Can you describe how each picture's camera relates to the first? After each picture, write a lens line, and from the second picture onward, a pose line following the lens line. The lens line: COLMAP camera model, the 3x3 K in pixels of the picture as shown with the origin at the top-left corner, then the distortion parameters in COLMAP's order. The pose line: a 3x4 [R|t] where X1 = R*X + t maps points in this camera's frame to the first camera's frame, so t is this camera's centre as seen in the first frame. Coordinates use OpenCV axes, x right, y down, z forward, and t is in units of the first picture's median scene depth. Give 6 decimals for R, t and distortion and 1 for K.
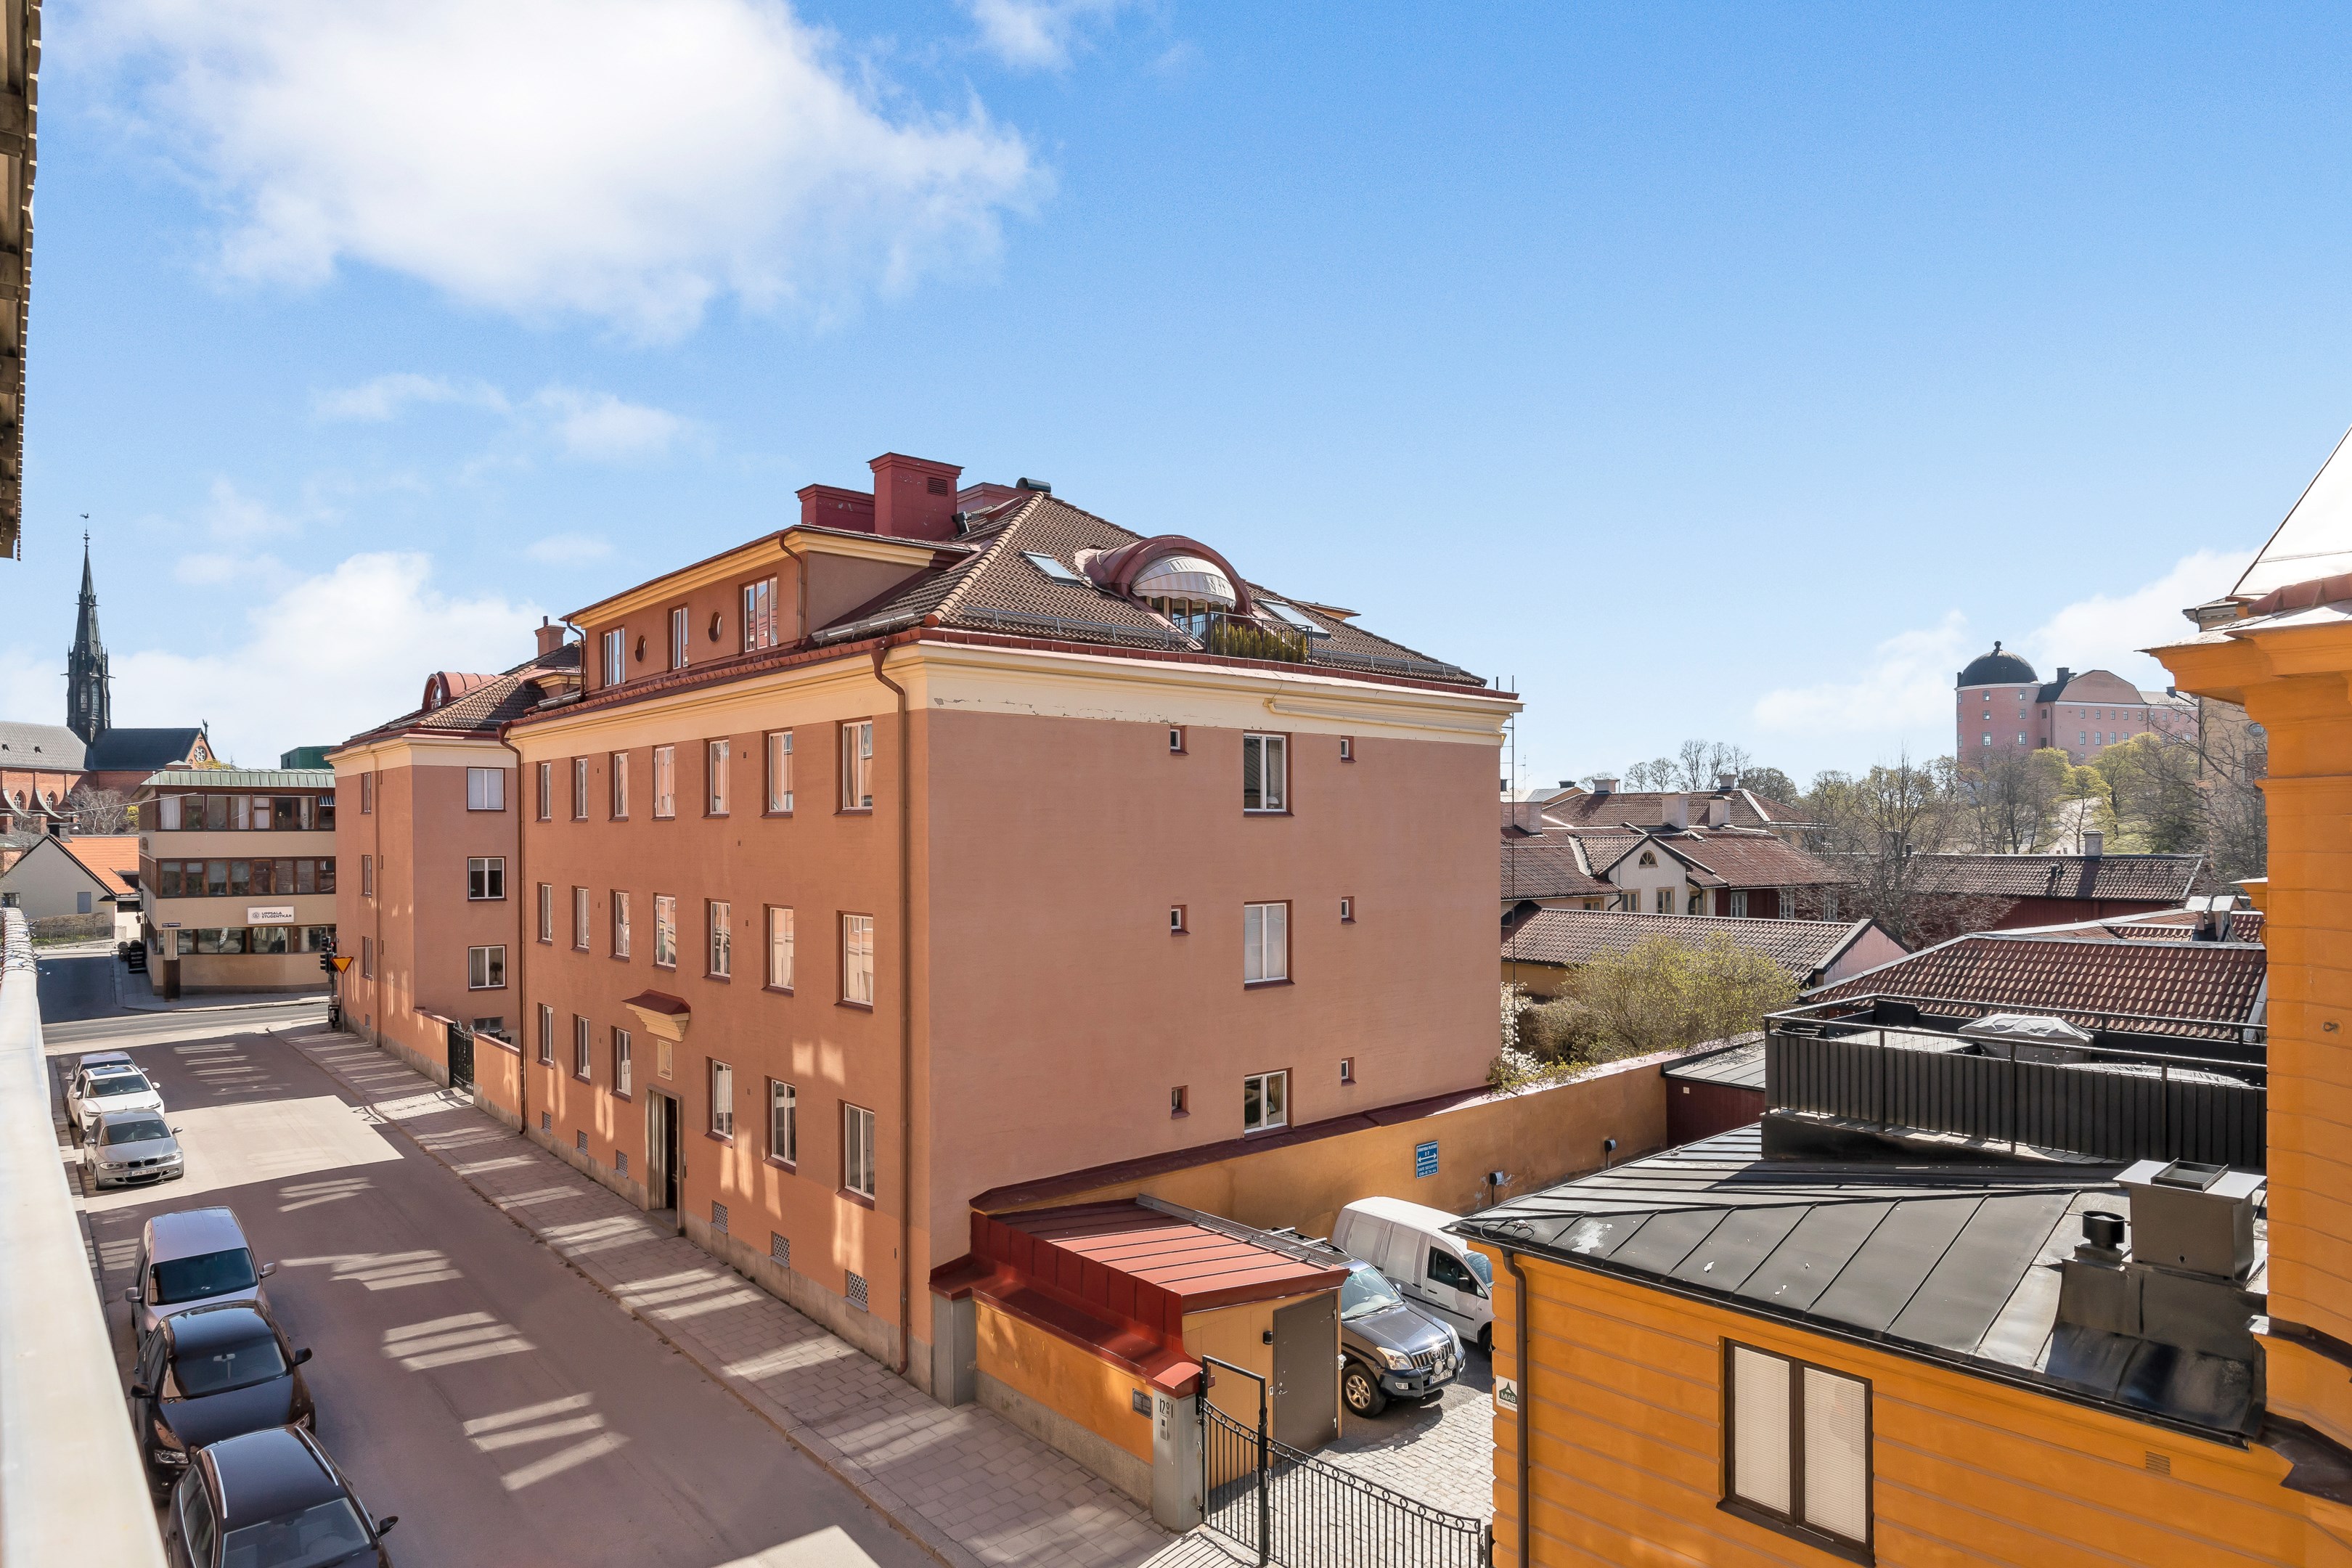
lens RADIAL K [[1367.0, 0, 1174.6], [0, 1367.0, 835.6], [0, 0, 1]] dist [0.000397, 0.002204]
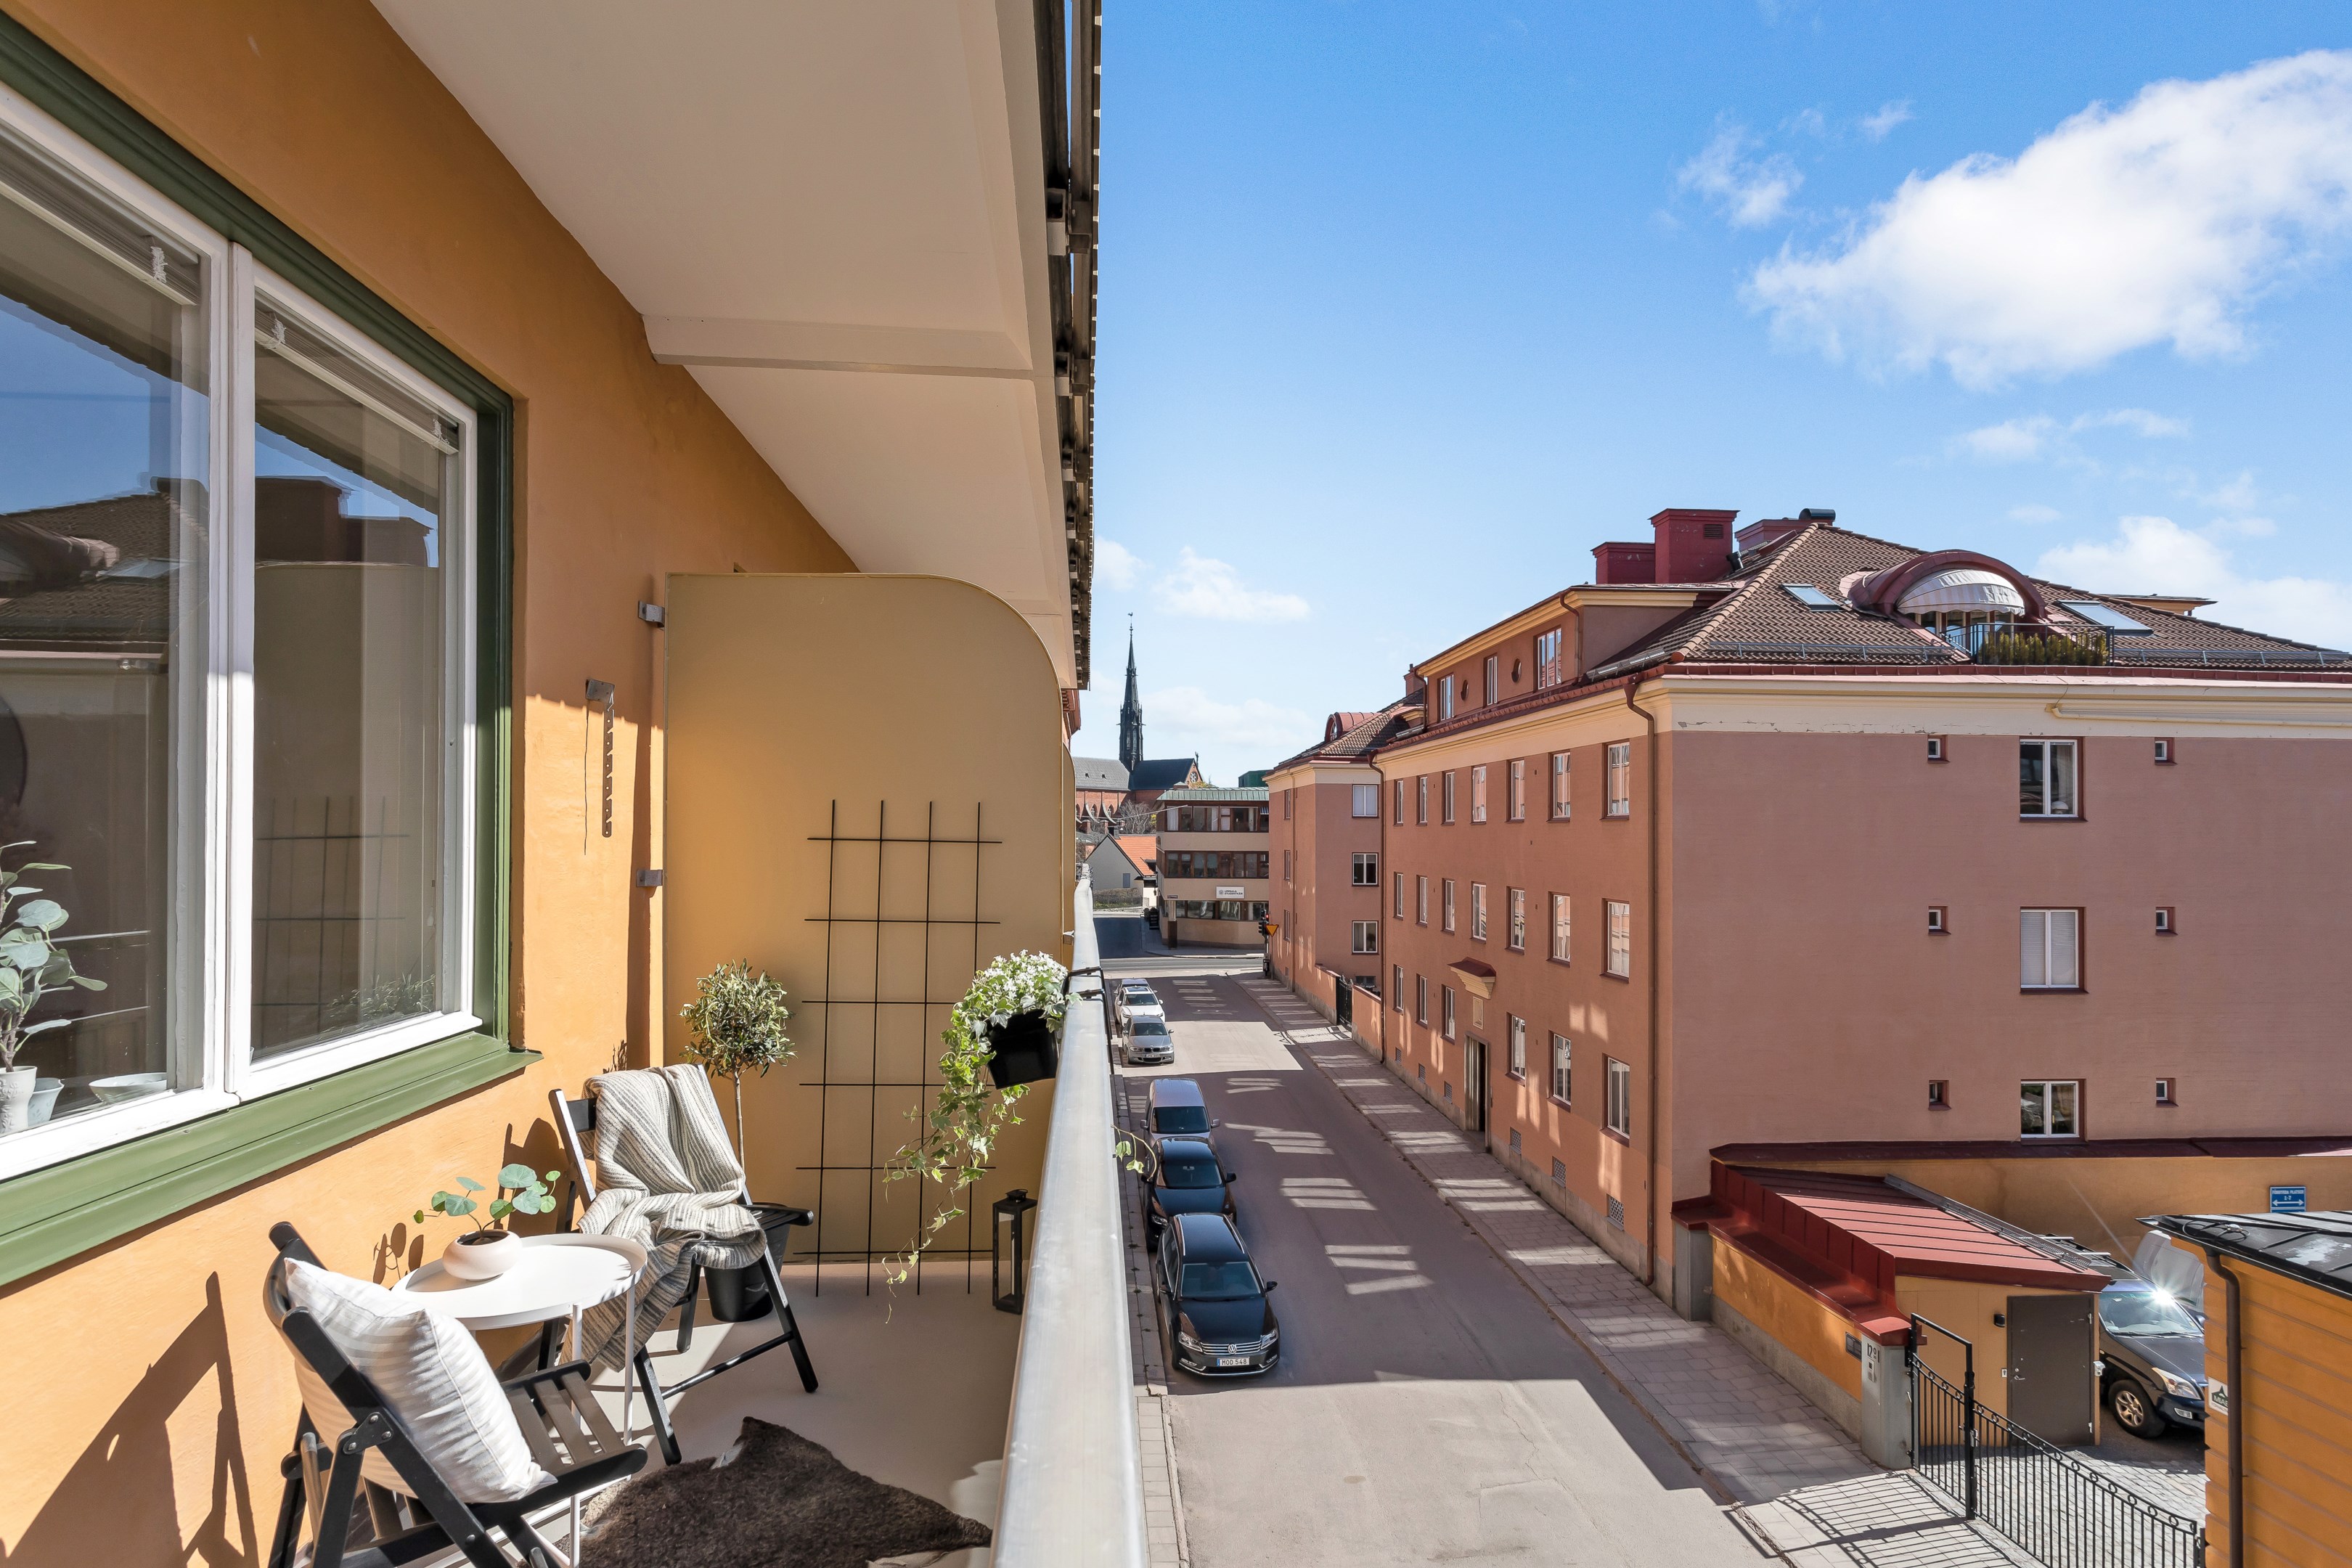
lens RADIAL K [[1264.8, 0, 1177.5], [0, 1264.8, 826.7], [0, 0, 1]] dist [-0.000568, 0.000084]
pose [[0.804908, 0.003580, -0.593389, 0.090556], [-0.010309, 0.999915, -0.007950, 0.002923], [0.593311, 0.012516, 0.804876, -0.104446]]
